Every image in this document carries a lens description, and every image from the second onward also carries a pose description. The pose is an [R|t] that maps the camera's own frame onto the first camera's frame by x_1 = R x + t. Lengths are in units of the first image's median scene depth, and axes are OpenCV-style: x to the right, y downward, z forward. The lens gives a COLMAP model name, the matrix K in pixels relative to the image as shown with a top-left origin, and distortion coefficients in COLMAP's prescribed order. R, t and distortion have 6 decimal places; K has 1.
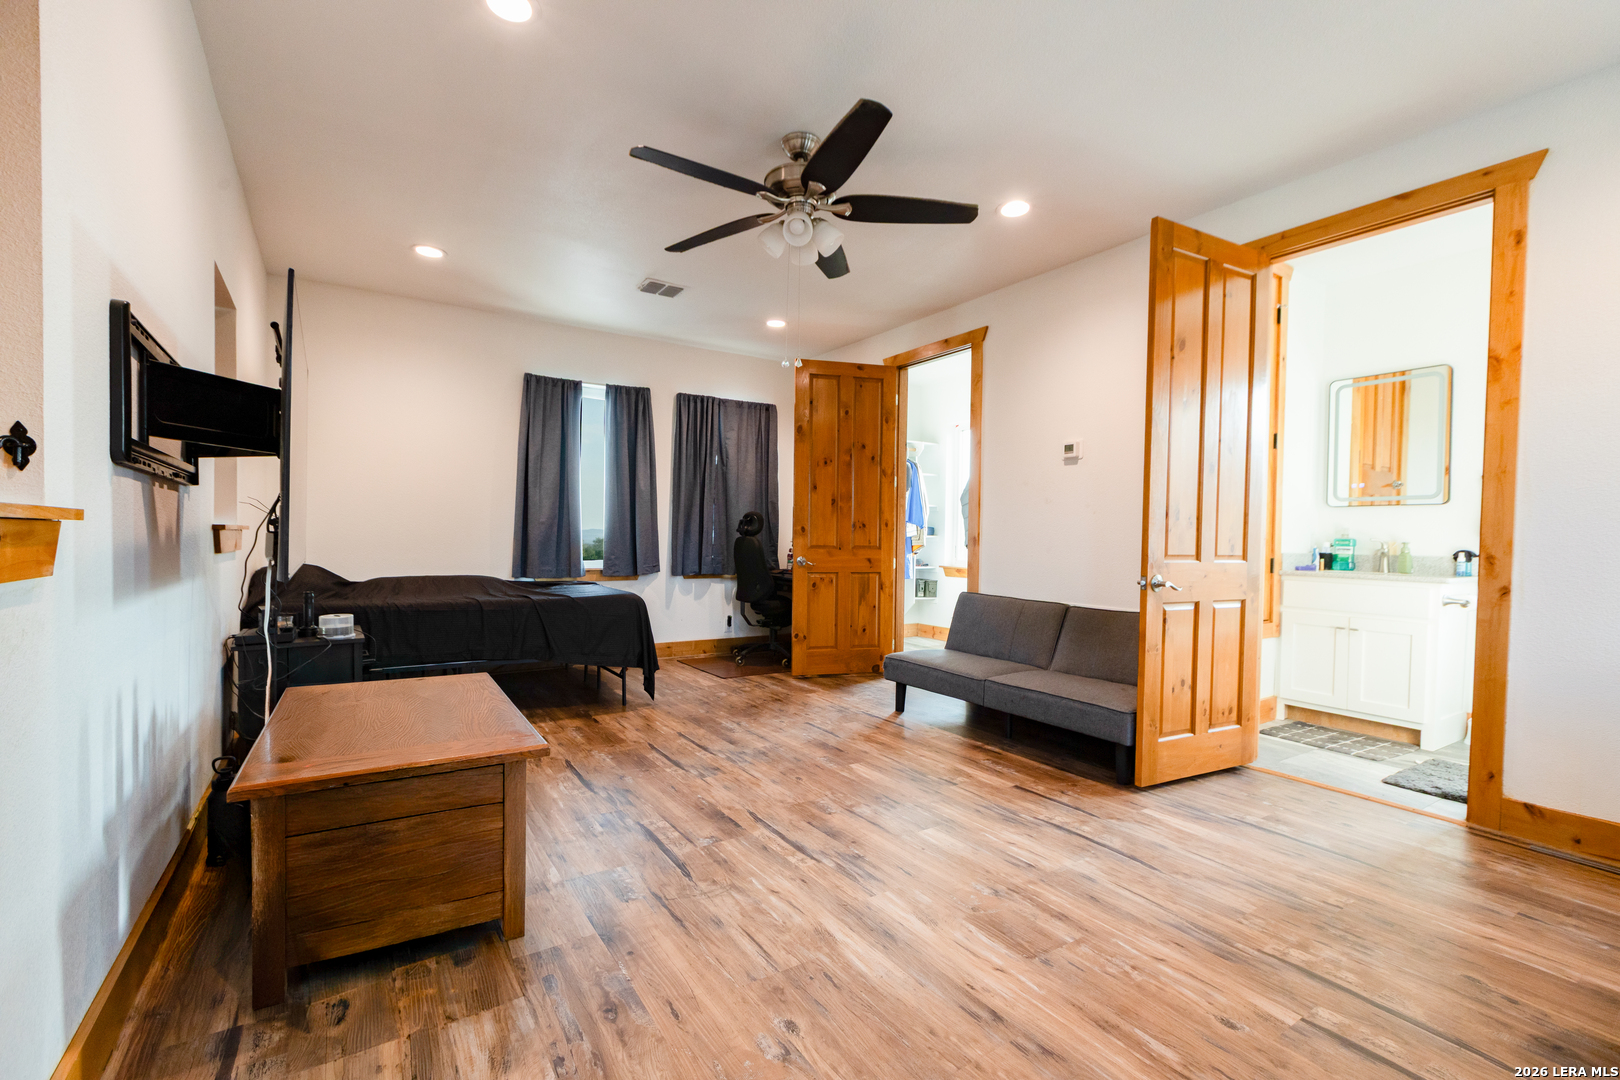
lens RADIAL K [[715.8, 0, 809.4], [0, 715.8, 542.6], [0, 0, 1]] dist [0.017831, 0.000178]
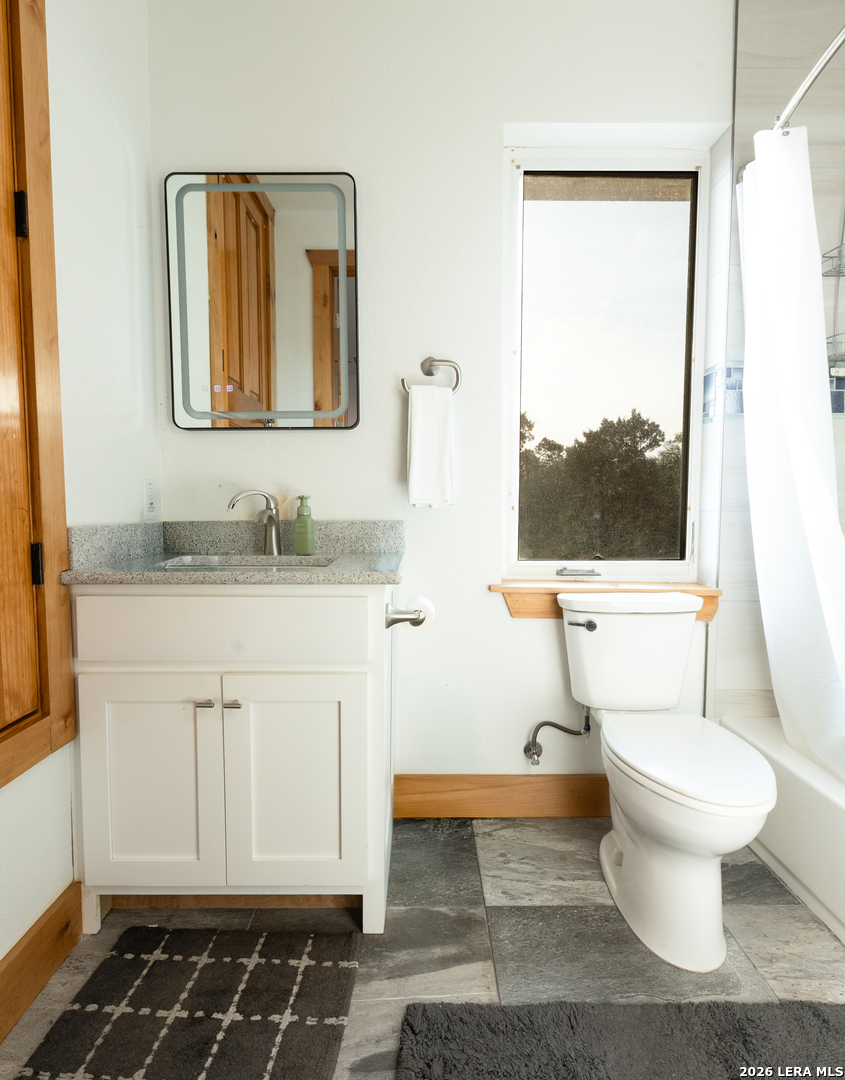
lens RADIAL K [[546.9, 0, 422.7], [0, 546.9, 539.6], [0, 0, 1]] dist [0.001105, 0.000077]
pose [[0.544269, -0.068282, 0.836128, 0.512353], [0.020665, 0.997471, 0.068006, 0.006161], [-0.838656, -0.019734, 0.544303, 0.679771]]
